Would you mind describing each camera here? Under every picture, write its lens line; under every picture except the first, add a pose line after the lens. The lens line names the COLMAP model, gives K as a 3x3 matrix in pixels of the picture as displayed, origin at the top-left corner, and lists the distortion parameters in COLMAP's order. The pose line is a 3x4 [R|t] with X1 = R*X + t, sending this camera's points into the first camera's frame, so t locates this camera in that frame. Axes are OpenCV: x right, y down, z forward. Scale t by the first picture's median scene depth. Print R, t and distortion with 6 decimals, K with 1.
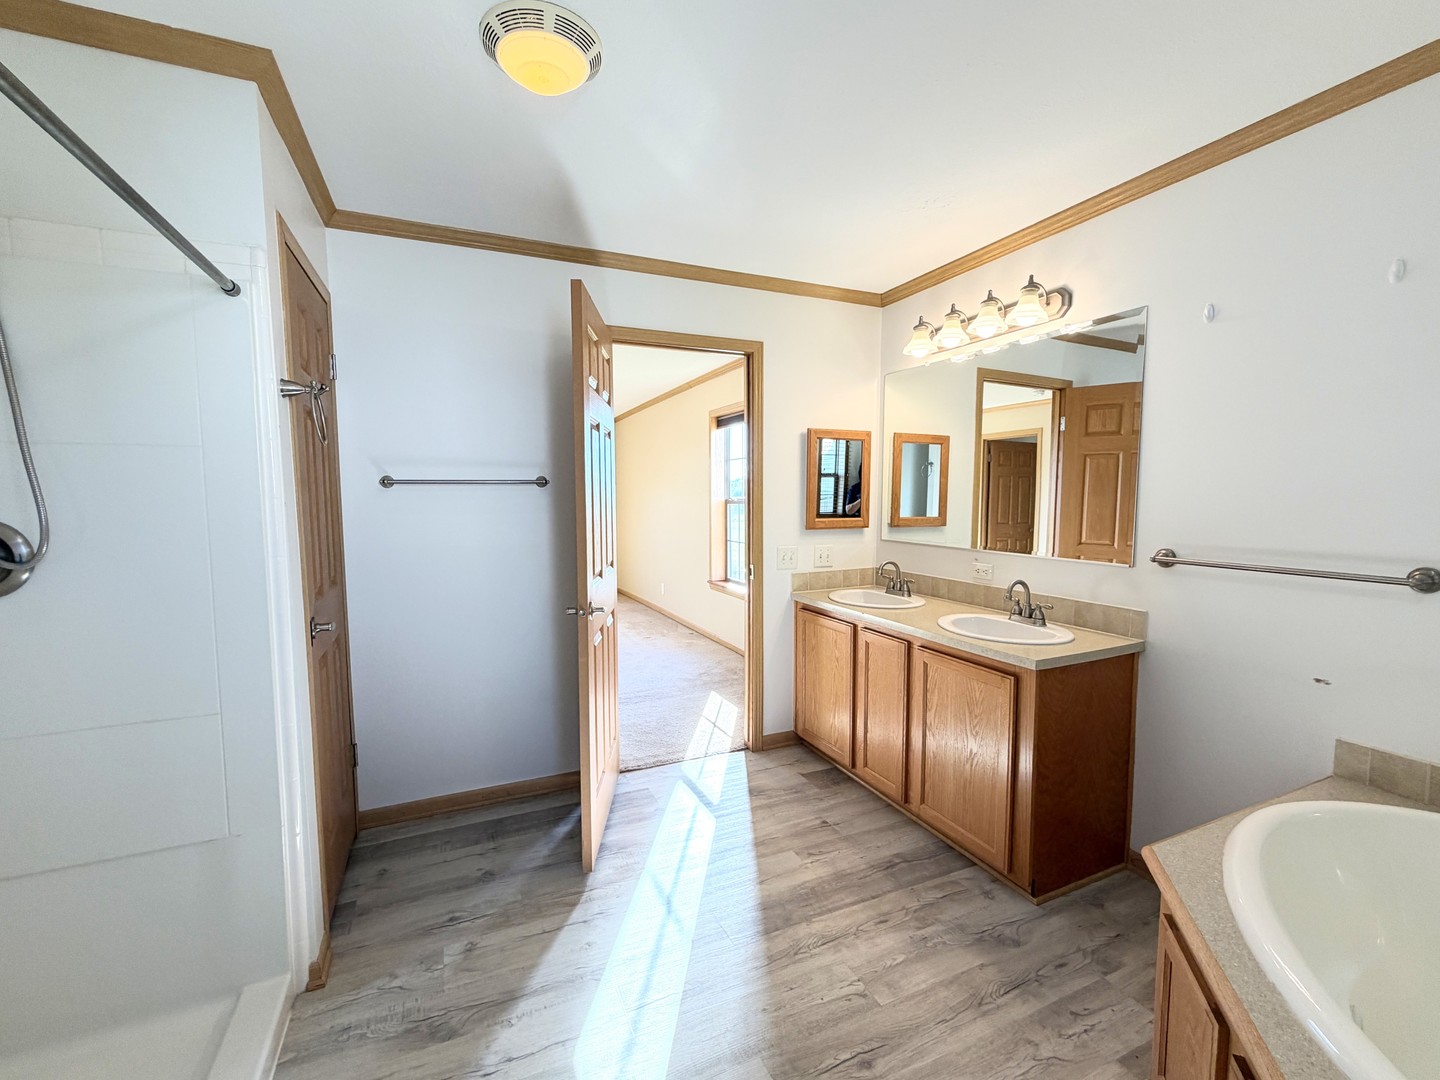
lens RADIAL K [[577.0, 0, 709.6], [0, 577.0, 543.5], [0, 0, 1]] dist [-0.000719, -0.000179]
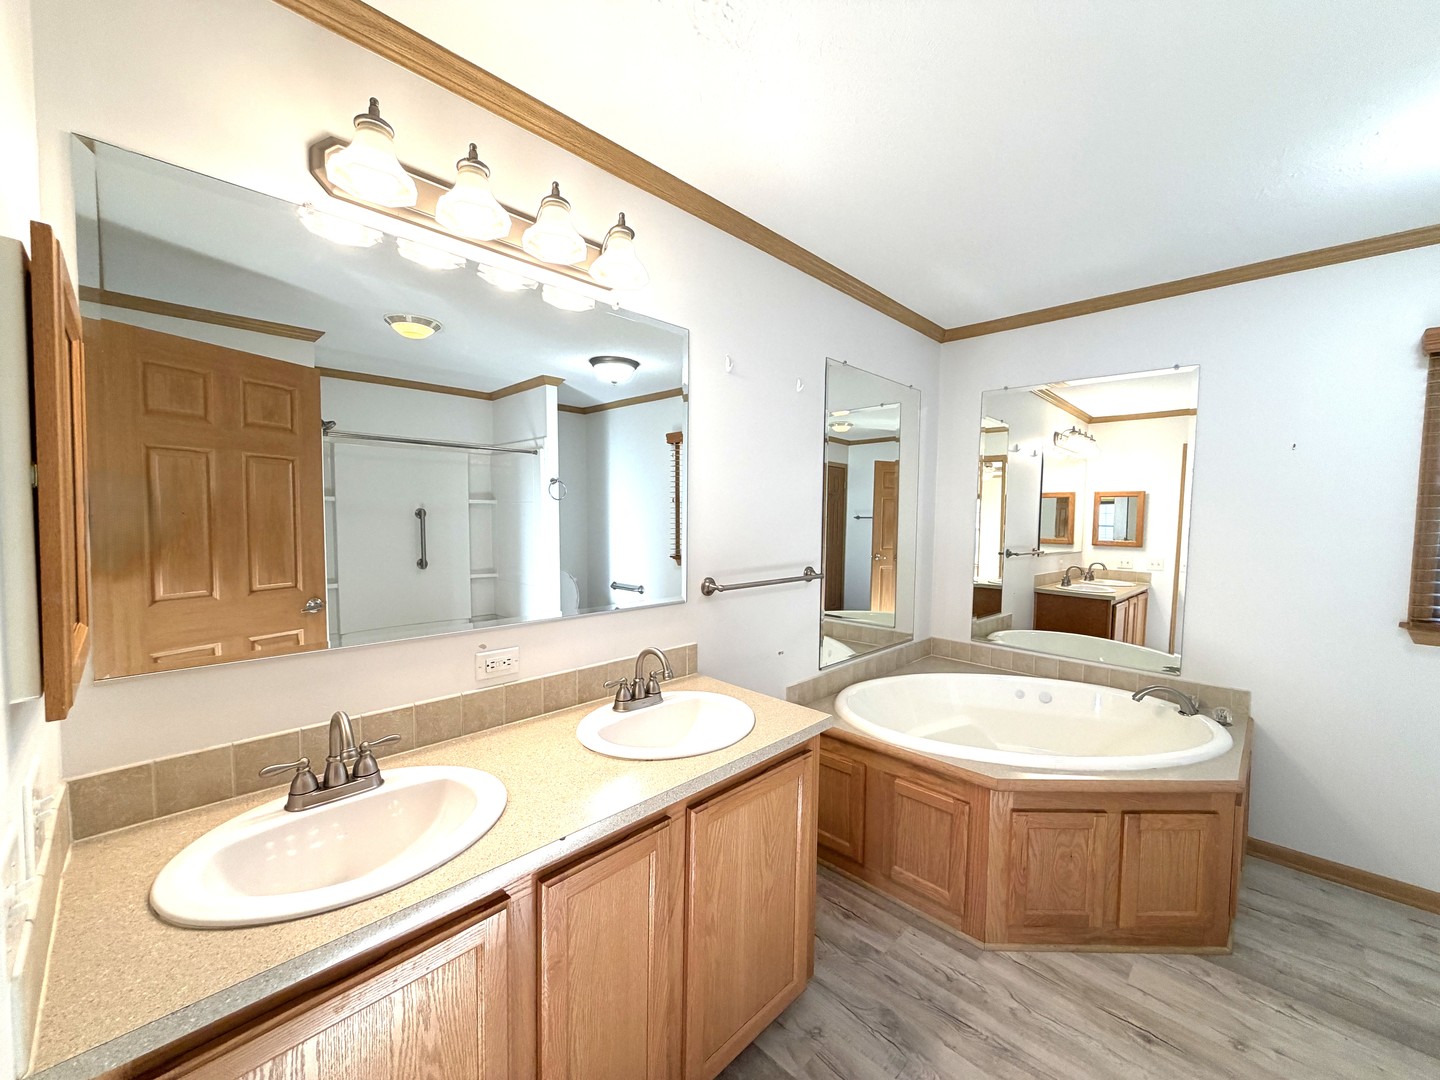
lens RADIAL K [[577.0, 0, 712.3], [0, 577.0, 536.0], [0, 0, 1]] dist [-0.000719, -0.000179]
pose [[-0.367794, -0.050009, 0.928562, -0.170183], [0.065176, 0.994711, 0.079387, -0.146649], [-0.927620, 0.089717, -0.362589, 1.356169]]
